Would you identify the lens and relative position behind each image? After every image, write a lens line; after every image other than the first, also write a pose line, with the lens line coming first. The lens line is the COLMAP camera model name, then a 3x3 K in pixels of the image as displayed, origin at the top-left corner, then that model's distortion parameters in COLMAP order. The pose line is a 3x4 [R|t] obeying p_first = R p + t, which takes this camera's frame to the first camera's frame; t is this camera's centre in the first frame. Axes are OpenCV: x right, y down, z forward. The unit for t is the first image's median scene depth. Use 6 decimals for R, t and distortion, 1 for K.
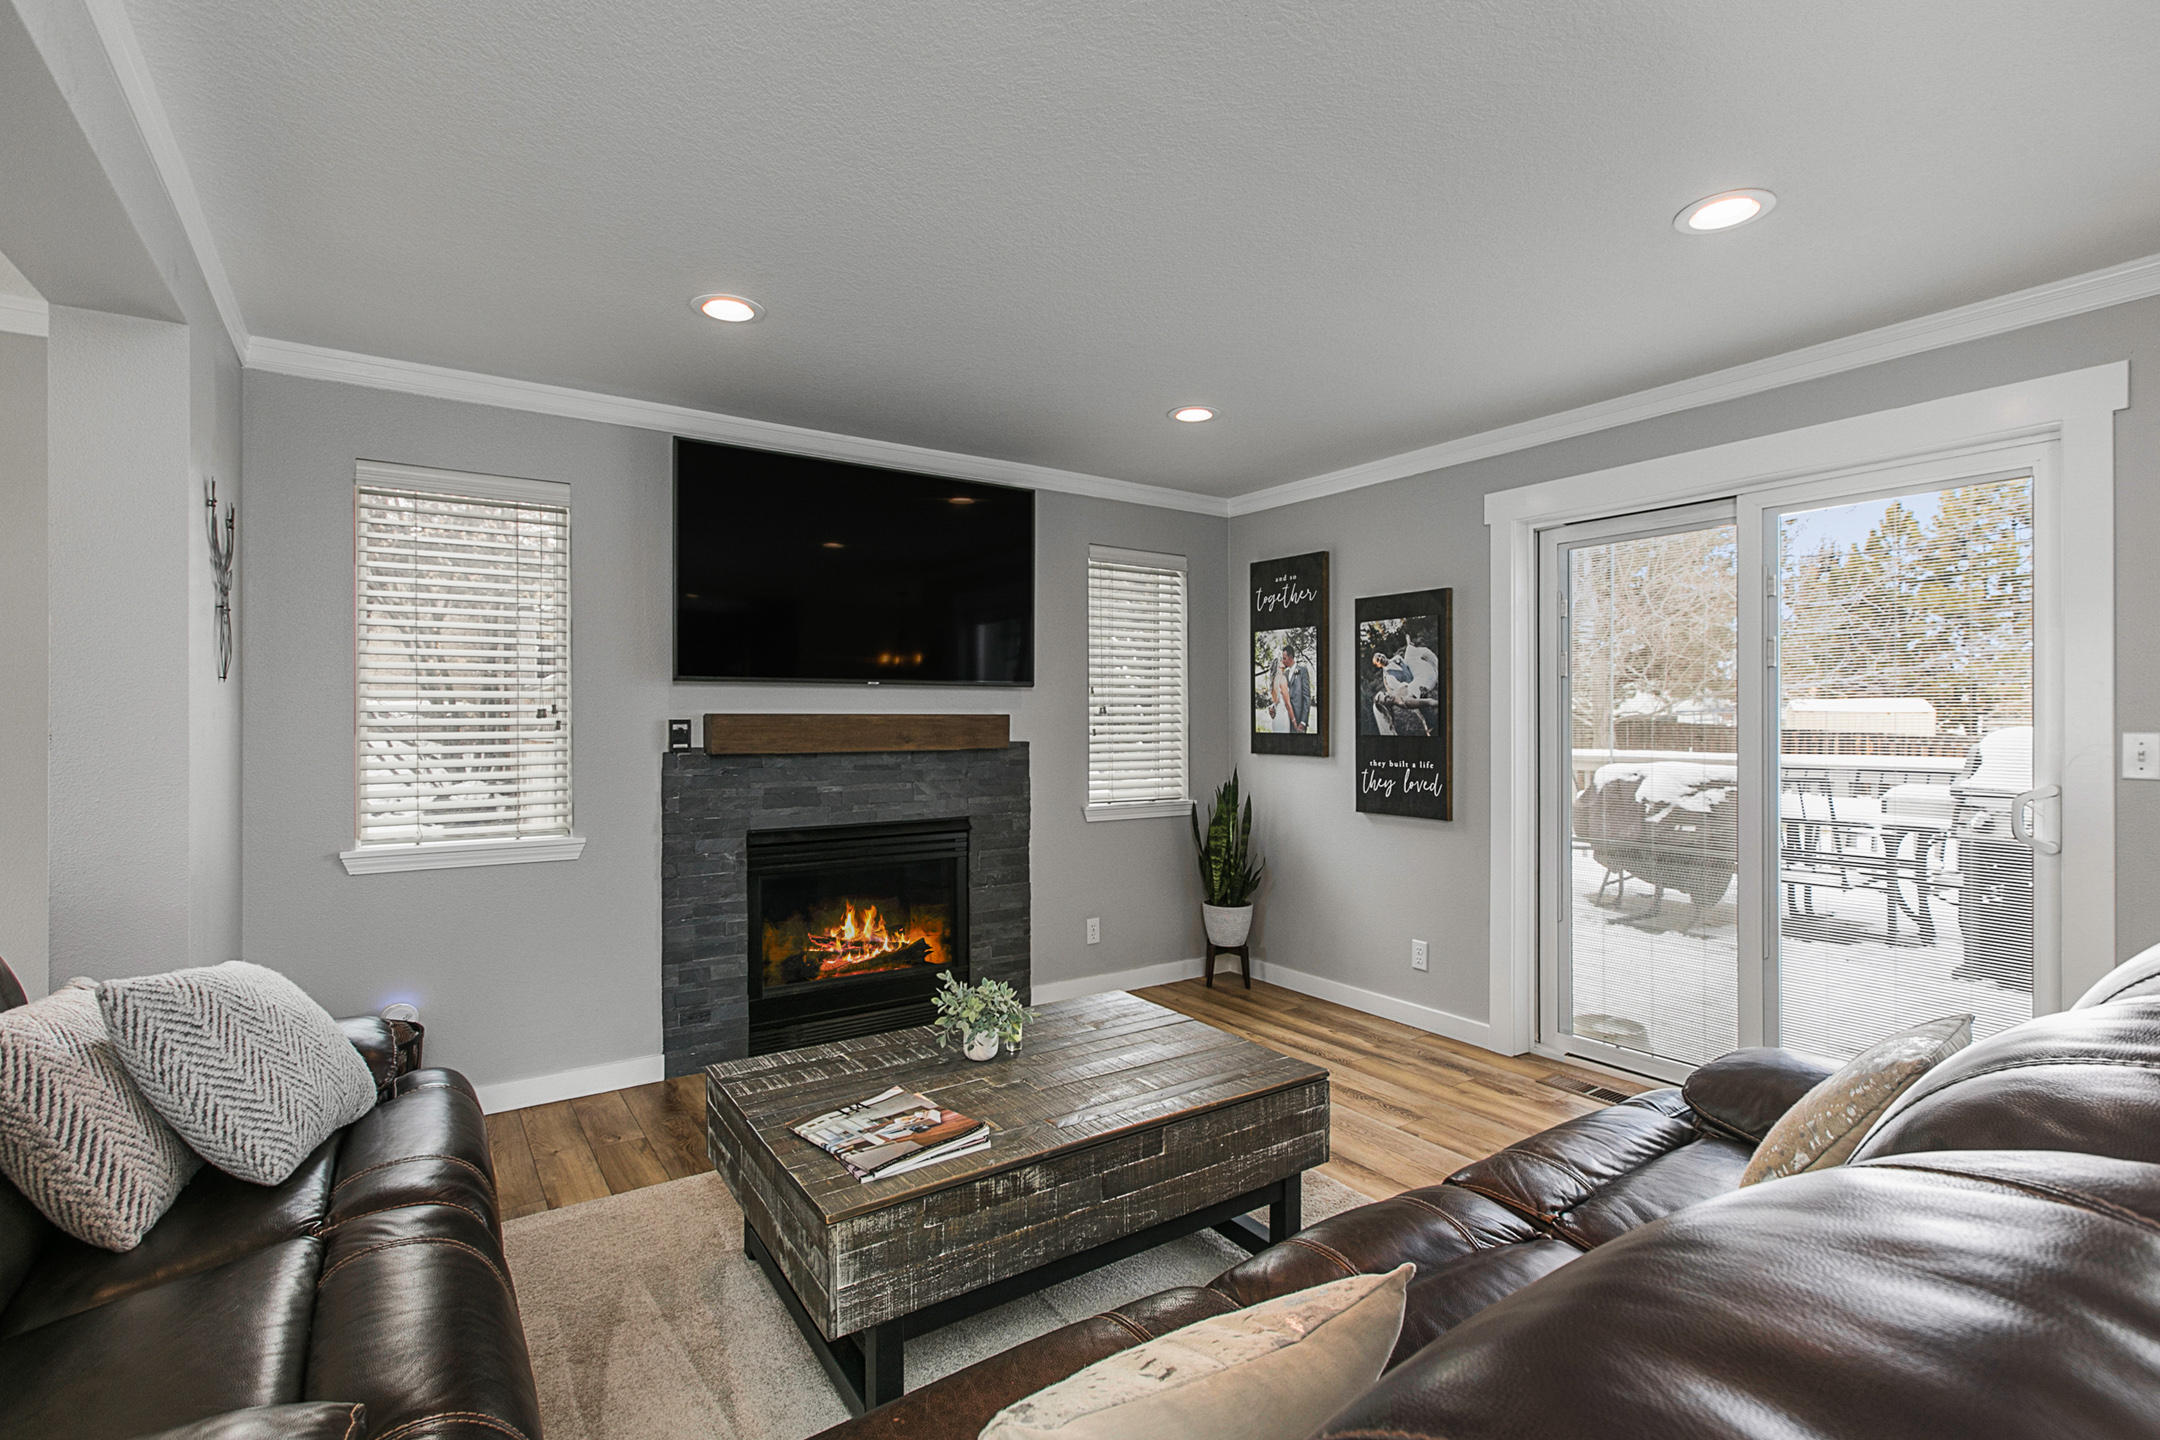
lens RADIAL K [[982.7, 0, 1088.7], [0, 982.7, 722.8], [0, 0, 1]] dist [0.011537, -0.002379]
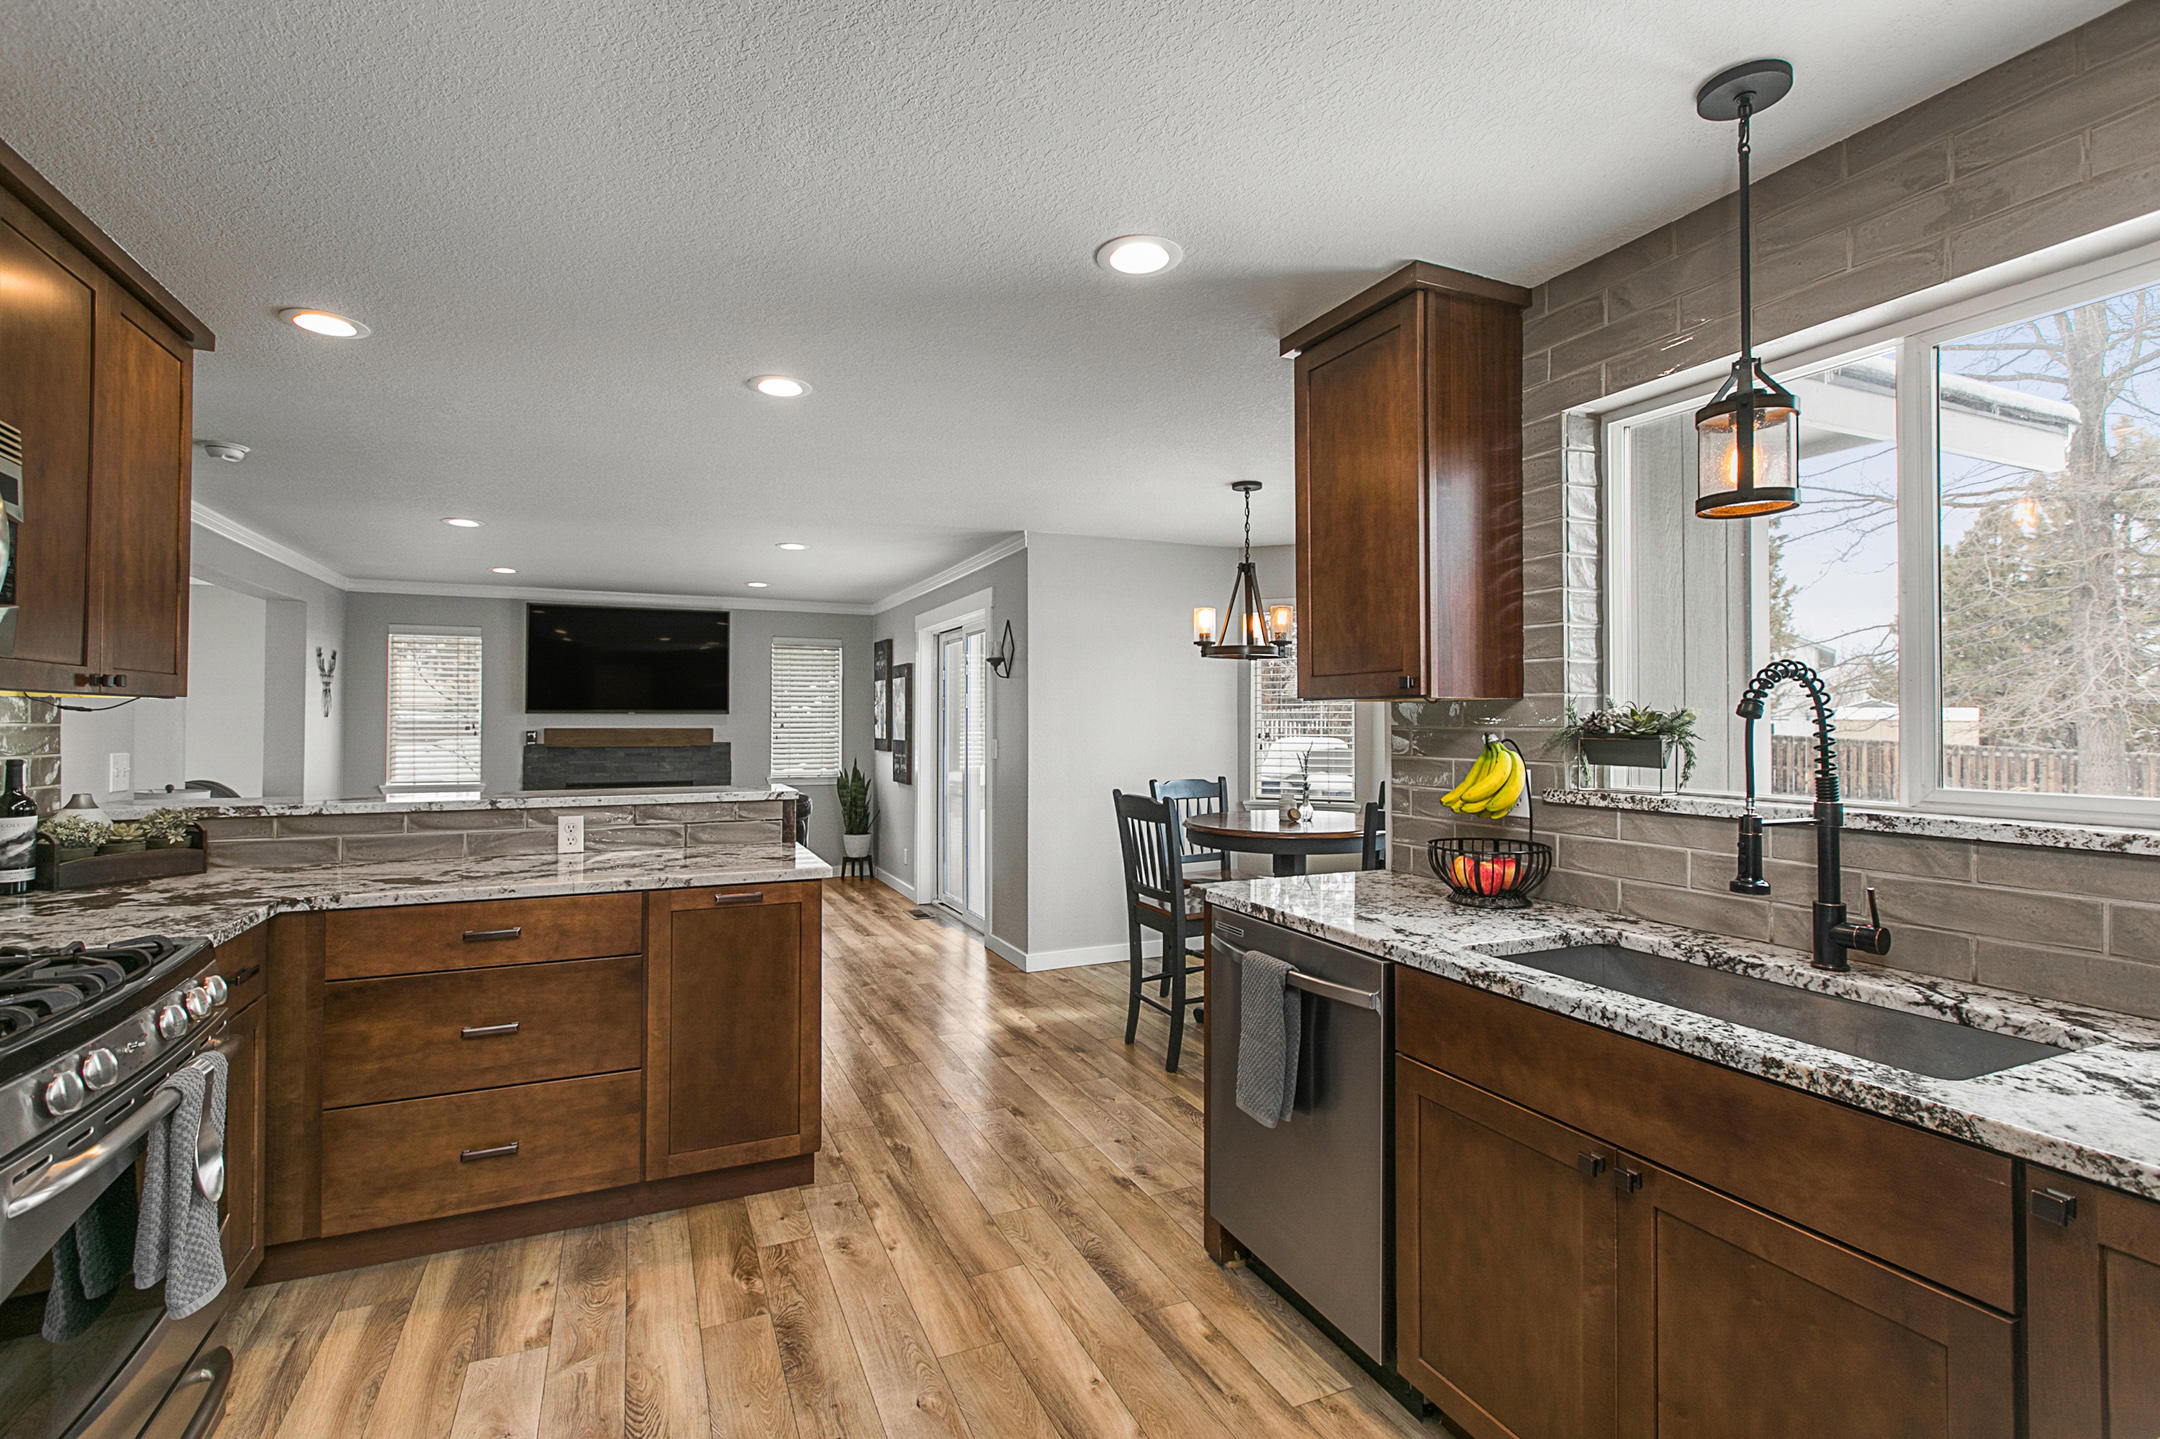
lens RADIAL K [[982.7, 0, 1081.1], [0, 982.7, 711.1], [0, 0, 1]] dist [0.011537, -0.002379]
pose [[0.985276, -0.003946, -0.170924, 1.043452], [0.001691, 0.999910, -0.013336, -0.015417], [0.170961, 0.012851, 0.985194, -0.839427]]
